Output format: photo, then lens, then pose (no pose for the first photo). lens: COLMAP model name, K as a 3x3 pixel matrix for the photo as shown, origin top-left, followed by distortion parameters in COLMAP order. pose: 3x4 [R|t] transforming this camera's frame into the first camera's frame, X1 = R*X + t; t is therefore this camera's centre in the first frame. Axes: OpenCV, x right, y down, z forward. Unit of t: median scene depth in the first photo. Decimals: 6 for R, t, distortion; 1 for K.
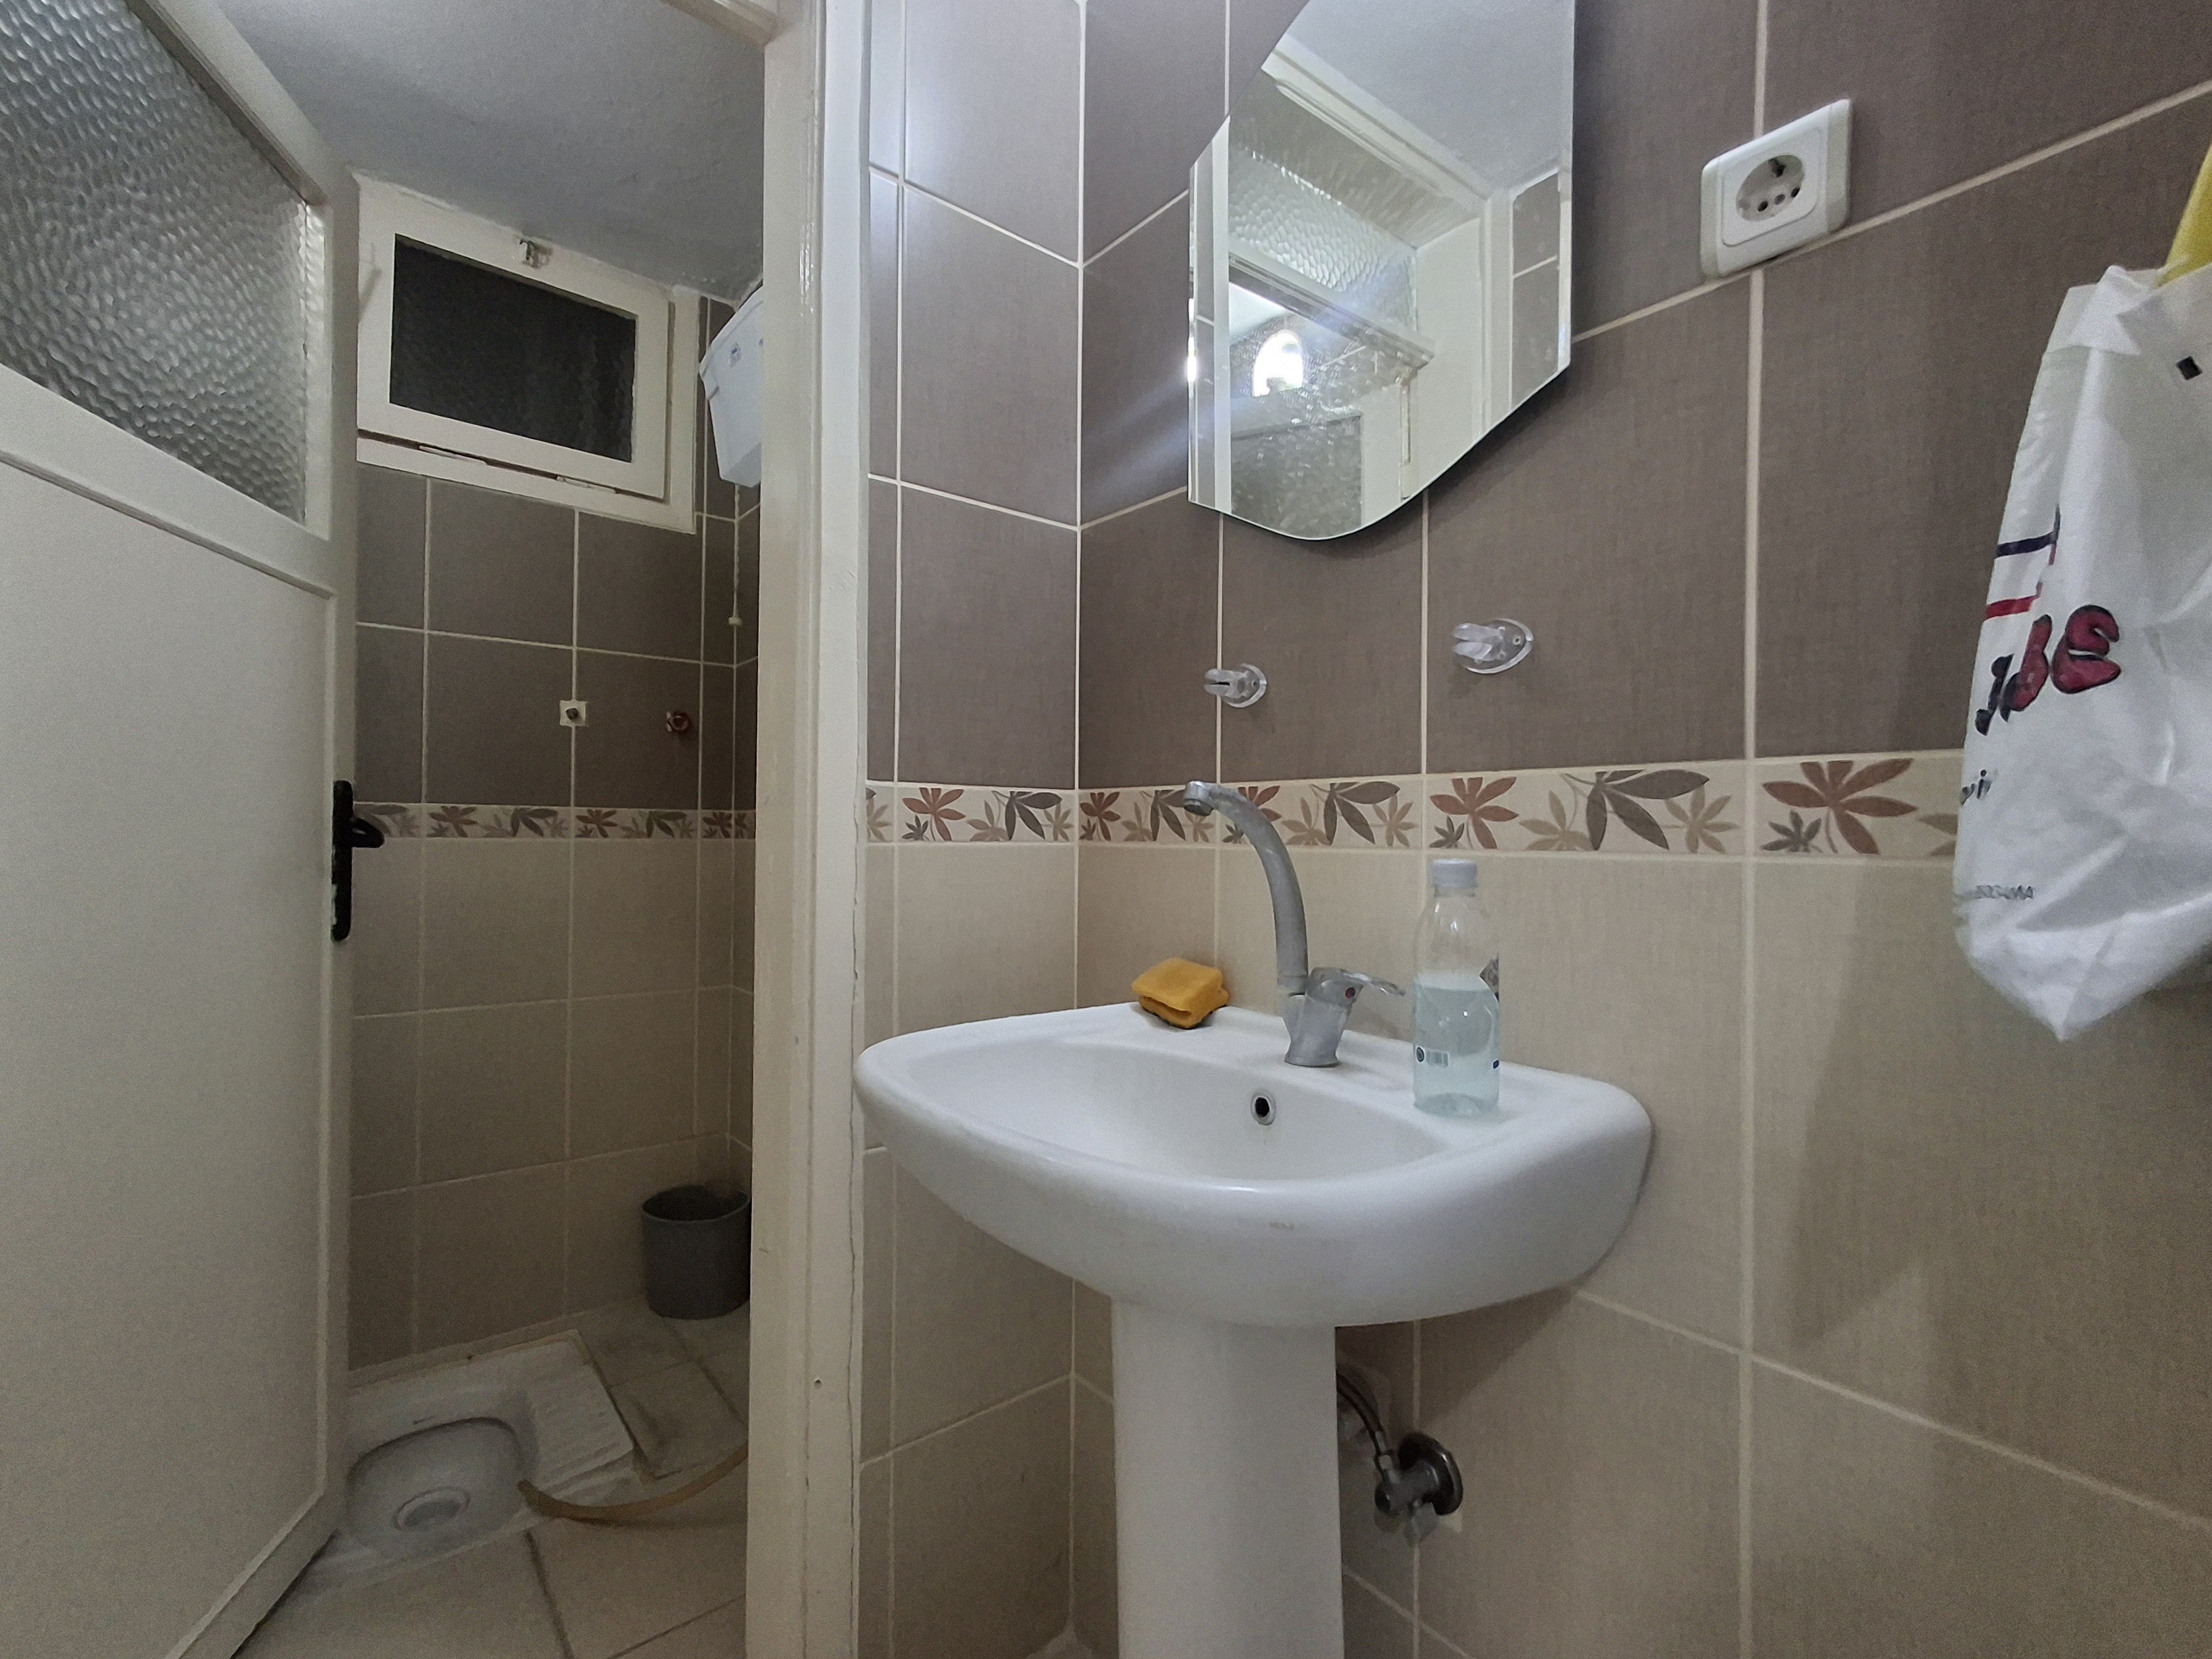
lens RADIAL K [[1003.7, 0, 1119.8], [0, 1003.7, 820.4], [0, 0, 1]] dist [0.008260, -0.004246]
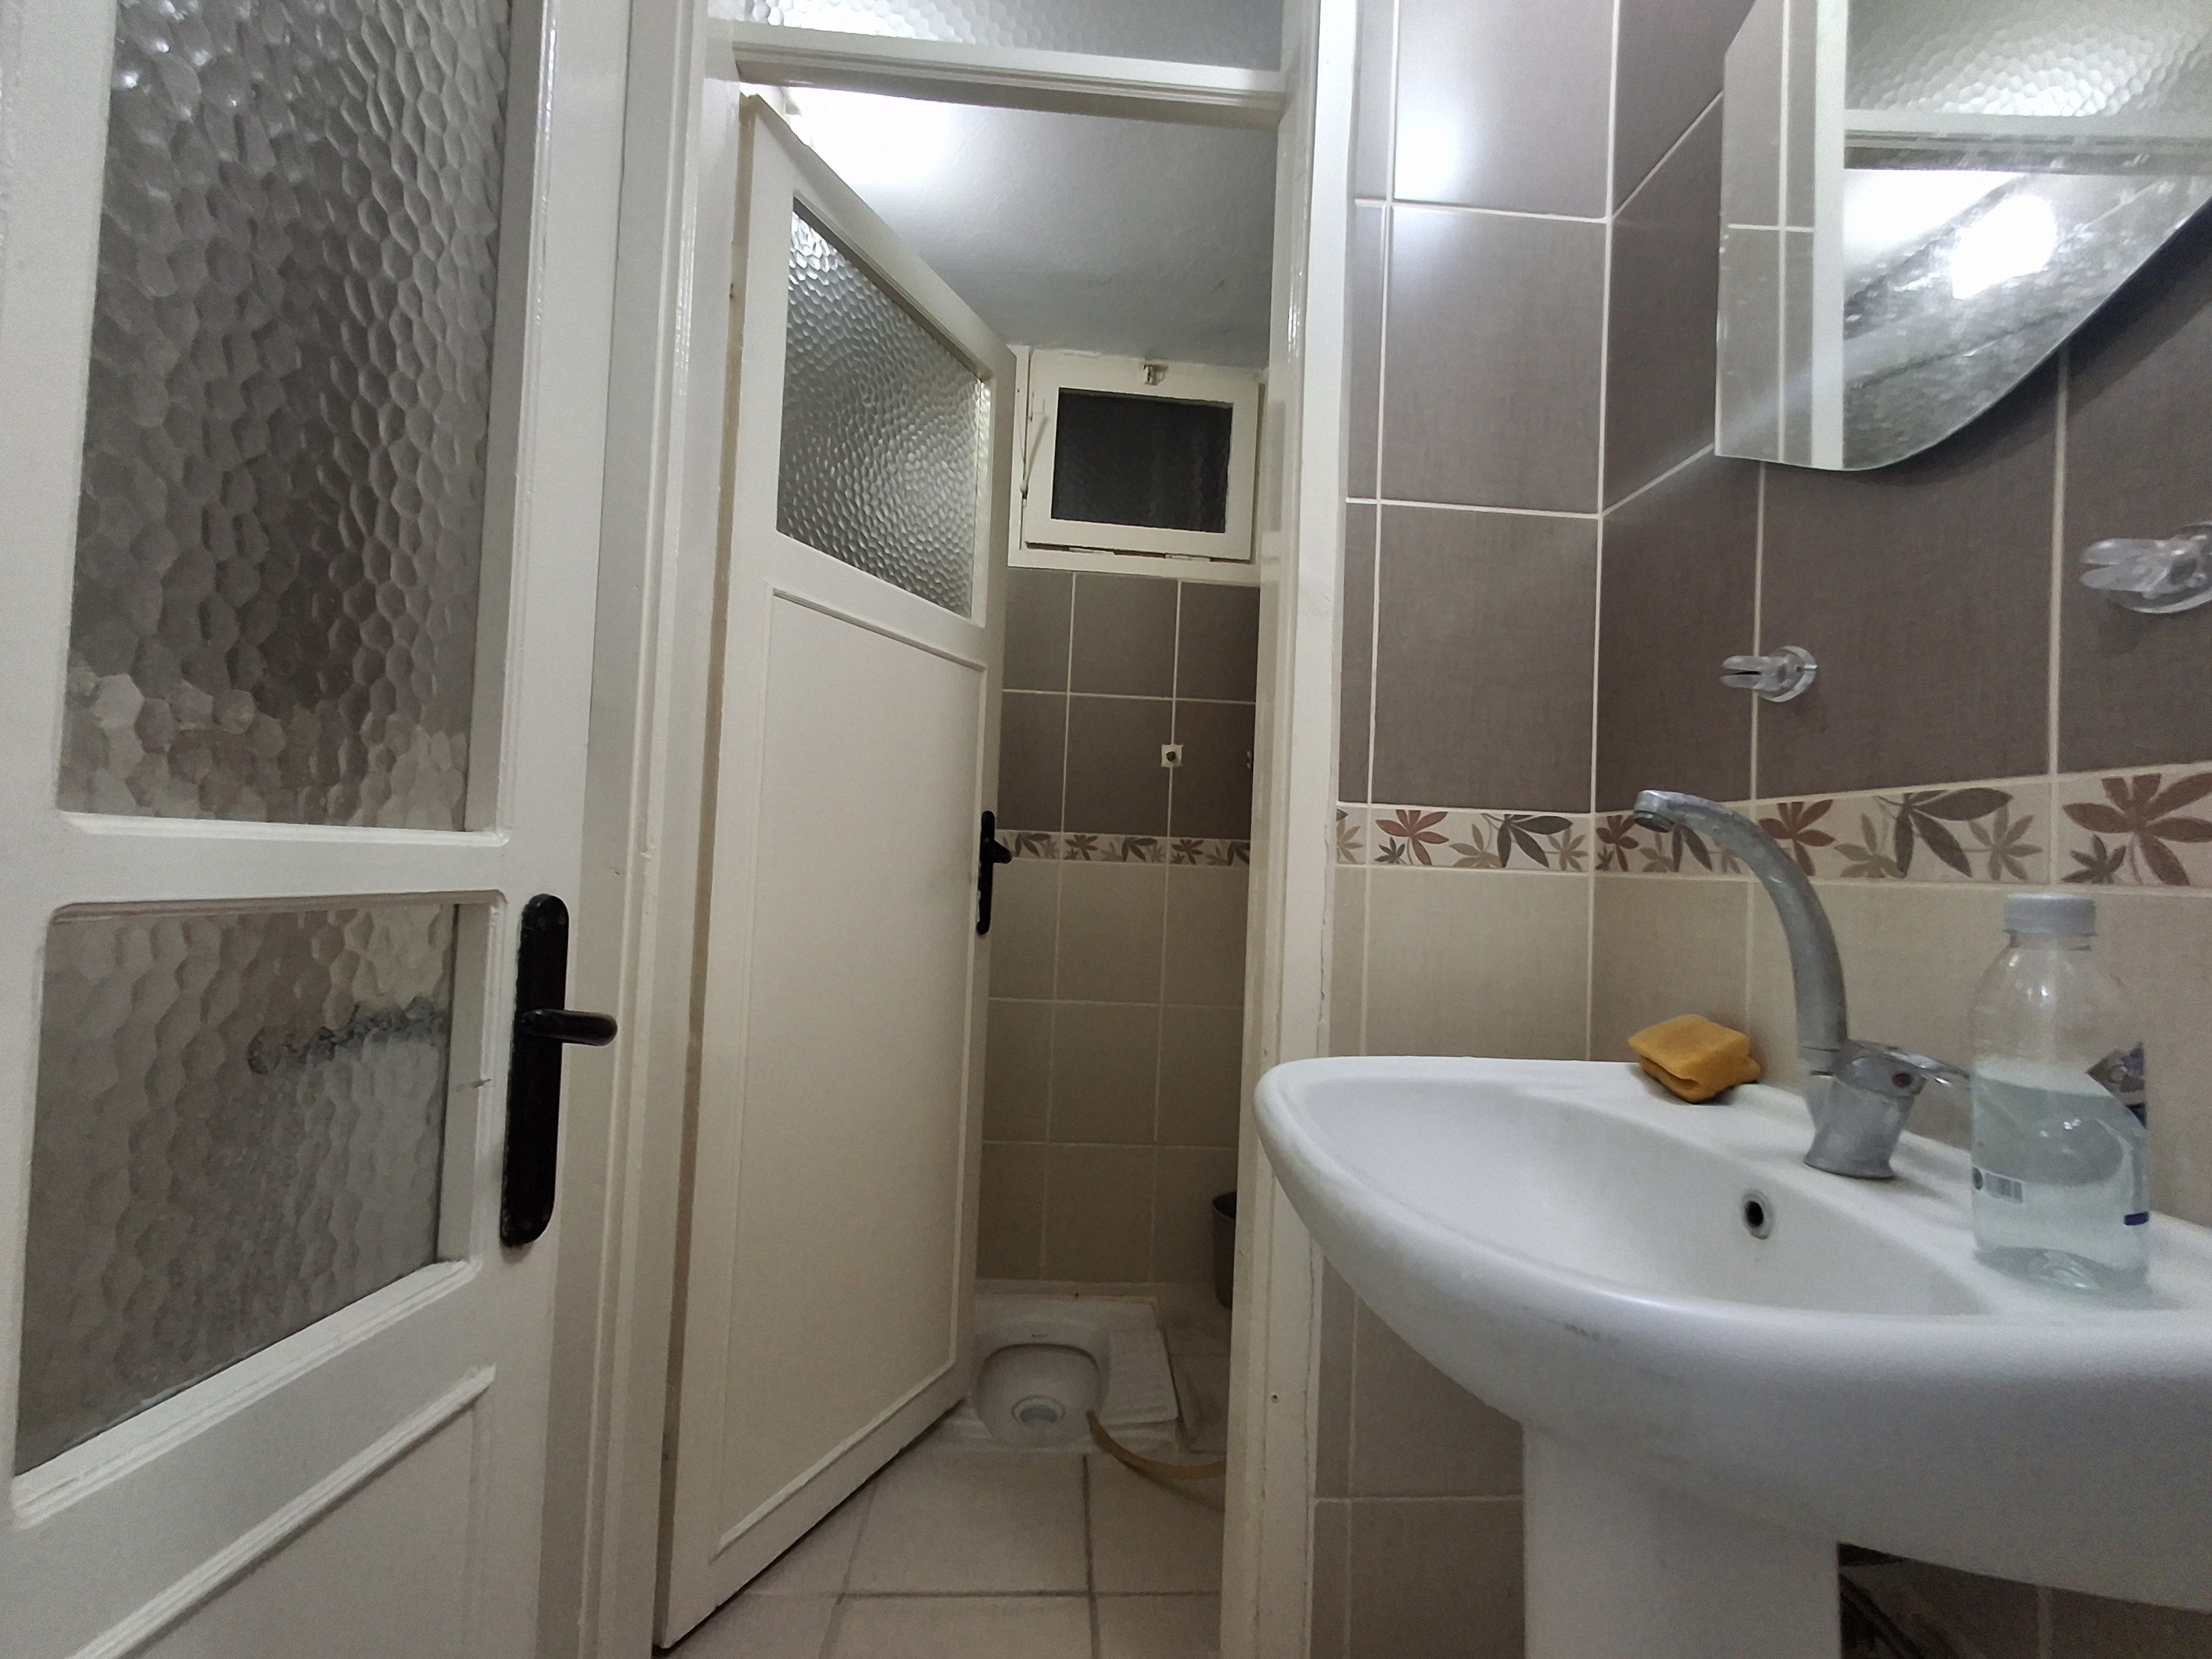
lens RADIAL K [[1003.7, 0, 1117.8], [0, 1003.7, 819.4], [0, 0, 1]] dist [0.008260, -0.004246]
pose [[0.810786, -0.003572, -0.585332, 0.143318], [-0.022005, 0.999089, -0.036577, 0.017682], [0.584929, 0.042536, 0.809968, 0.059973]]
